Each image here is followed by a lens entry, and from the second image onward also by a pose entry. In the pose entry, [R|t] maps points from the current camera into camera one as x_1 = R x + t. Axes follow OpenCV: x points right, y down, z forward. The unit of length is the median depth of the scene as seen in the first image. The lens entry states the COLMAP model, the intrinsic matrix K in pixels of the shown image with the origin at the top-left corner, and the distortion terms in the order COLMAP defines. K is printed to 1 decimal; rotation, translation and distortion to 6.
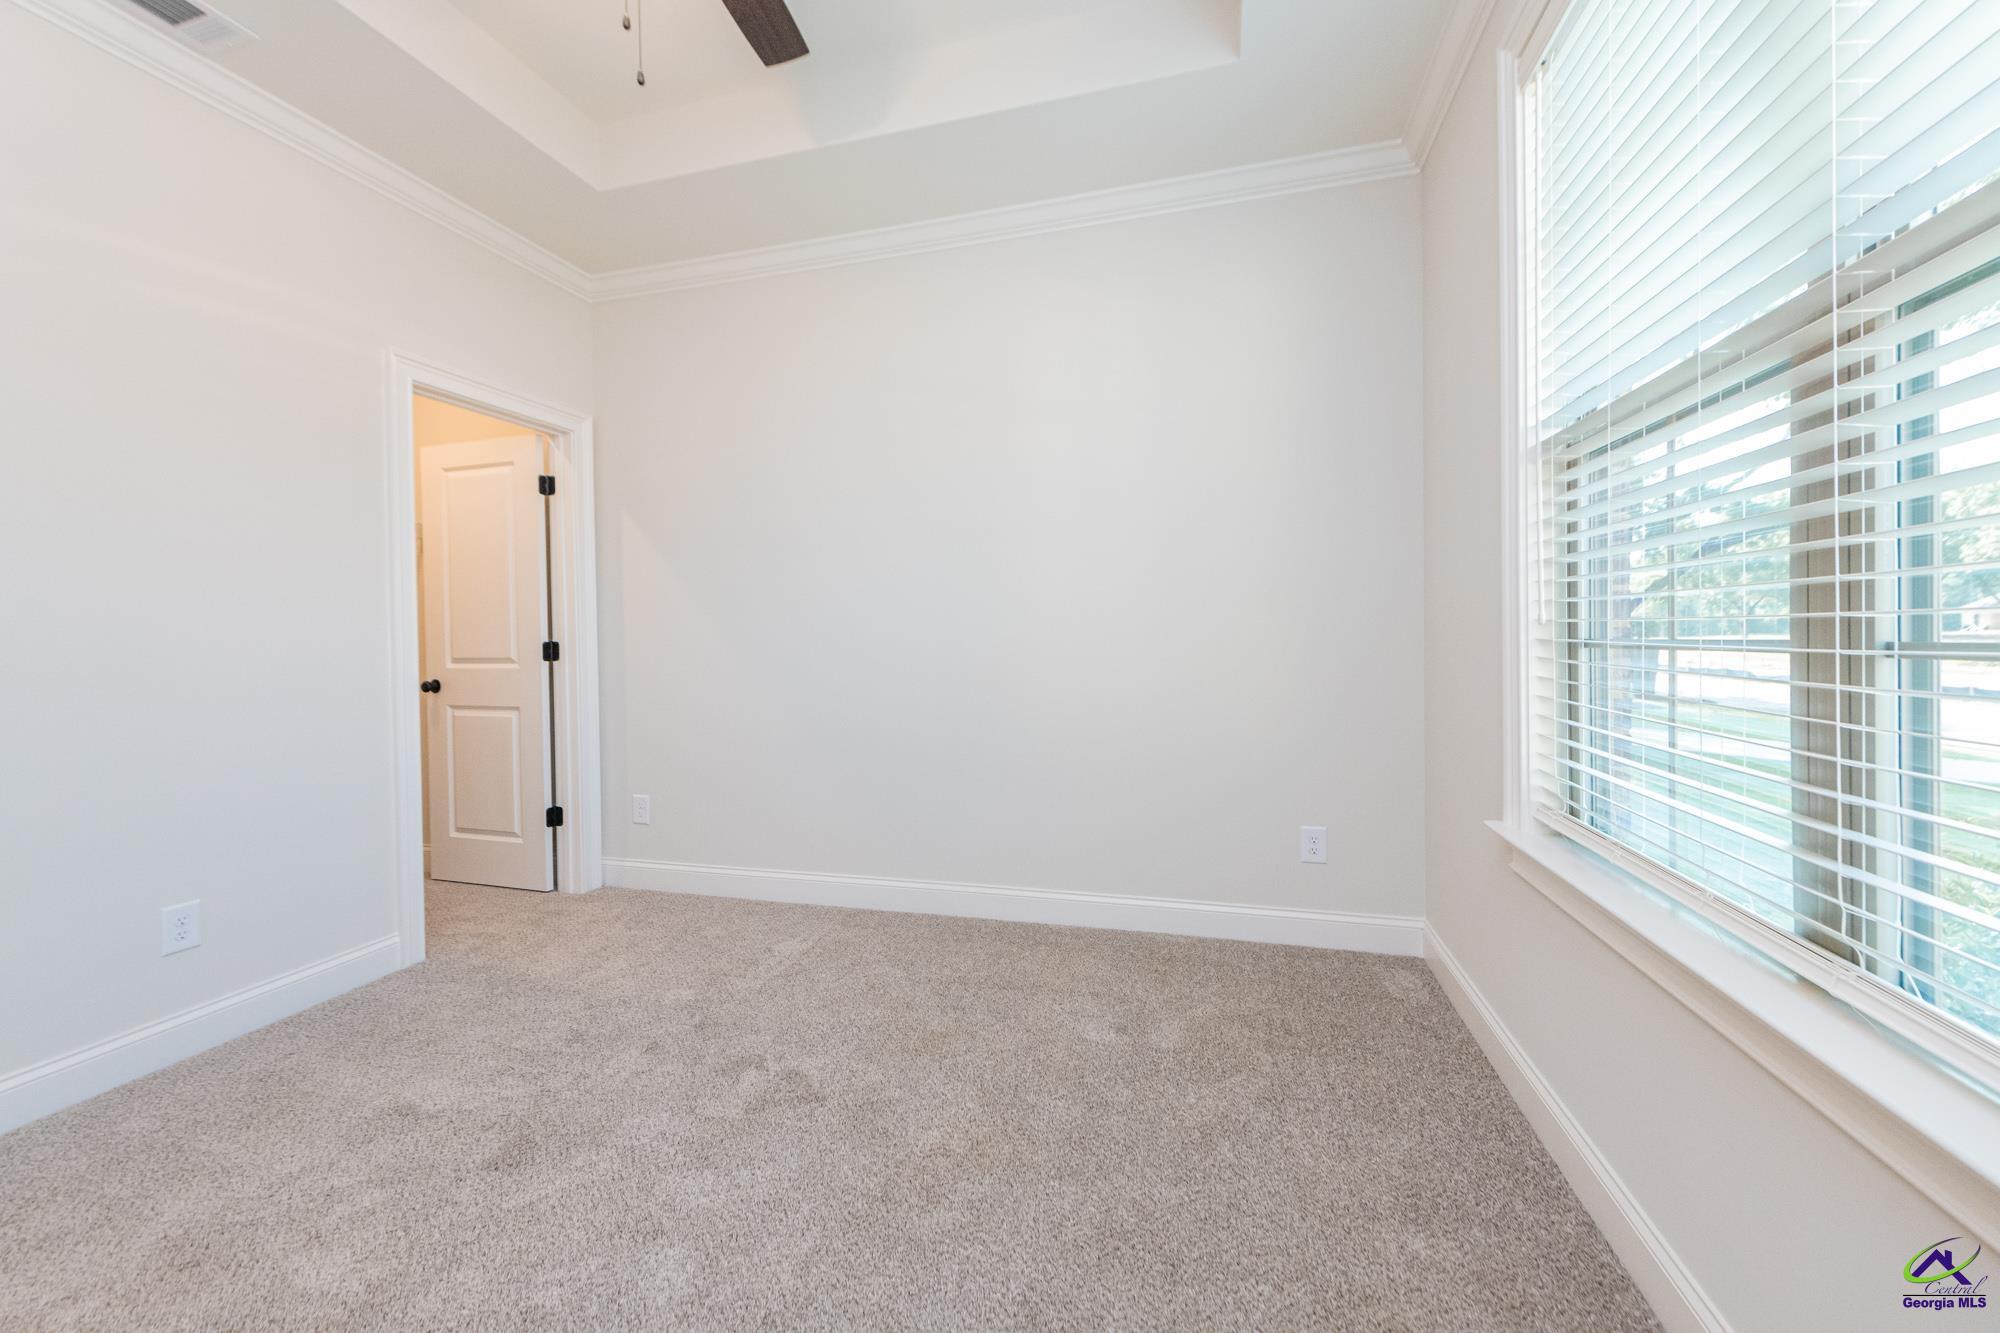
lens RADIAL K [[780.8, 0, 997.8], [0, 780.8, 651.4], [0, 0, 1]] dist [-0.000066, -0.000011]
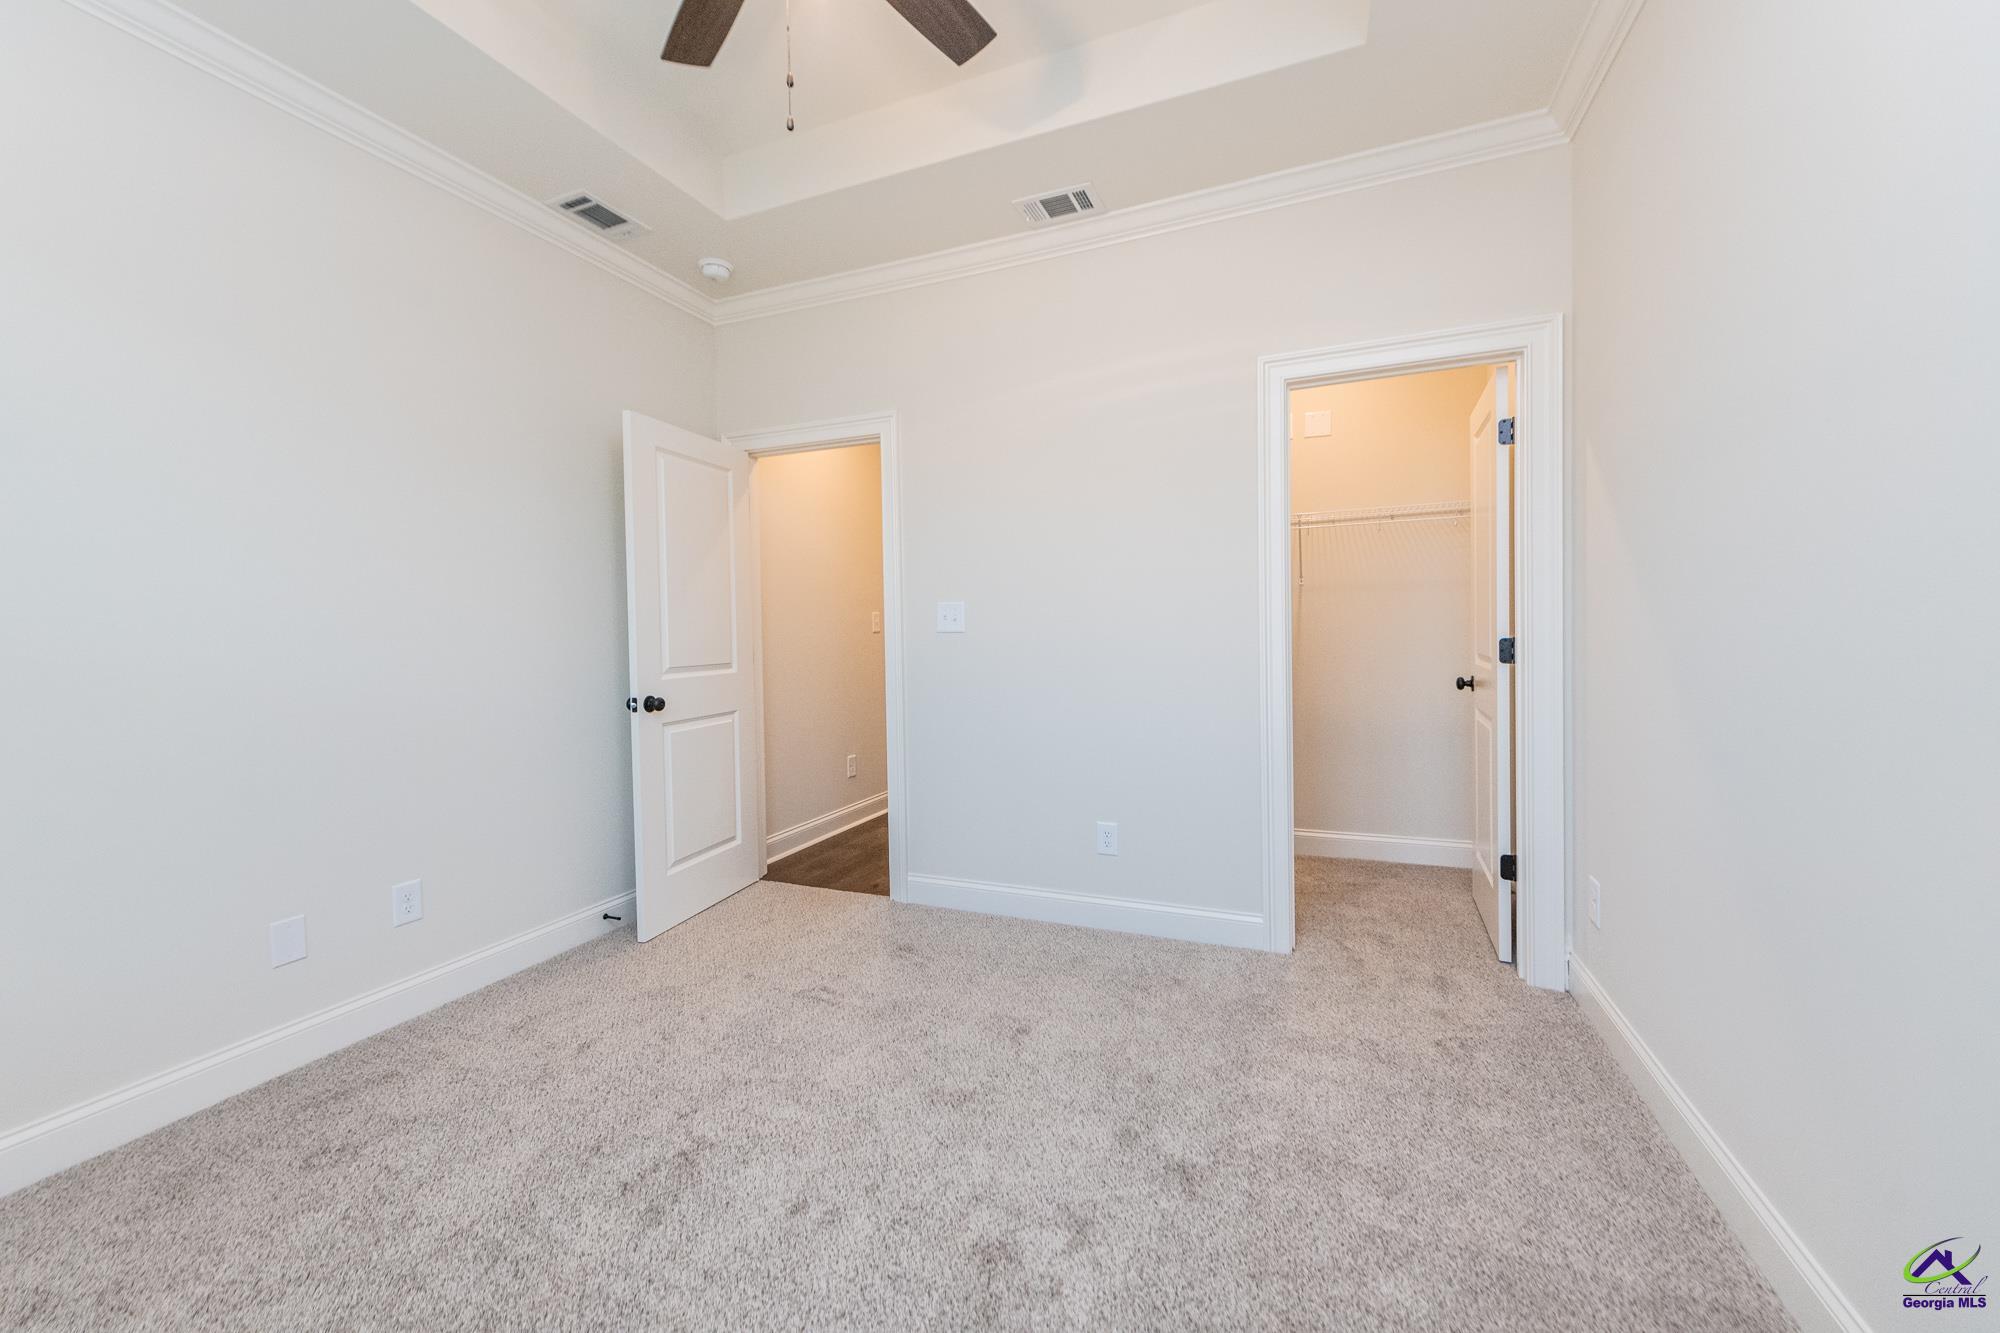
lens RADIAL K [[780.8, 0, 997.8], [0, 780.8, 651.4], [0, 0, 1]] dist [-0.000066, -0.000011]
pose [[-0.117517, 0.039114, -0.992300, 0.228707], [-0.002105, 0.999212, 0.039635, -0.027352], [0.993069, 0.006747, -0.117342, 0.571980]]
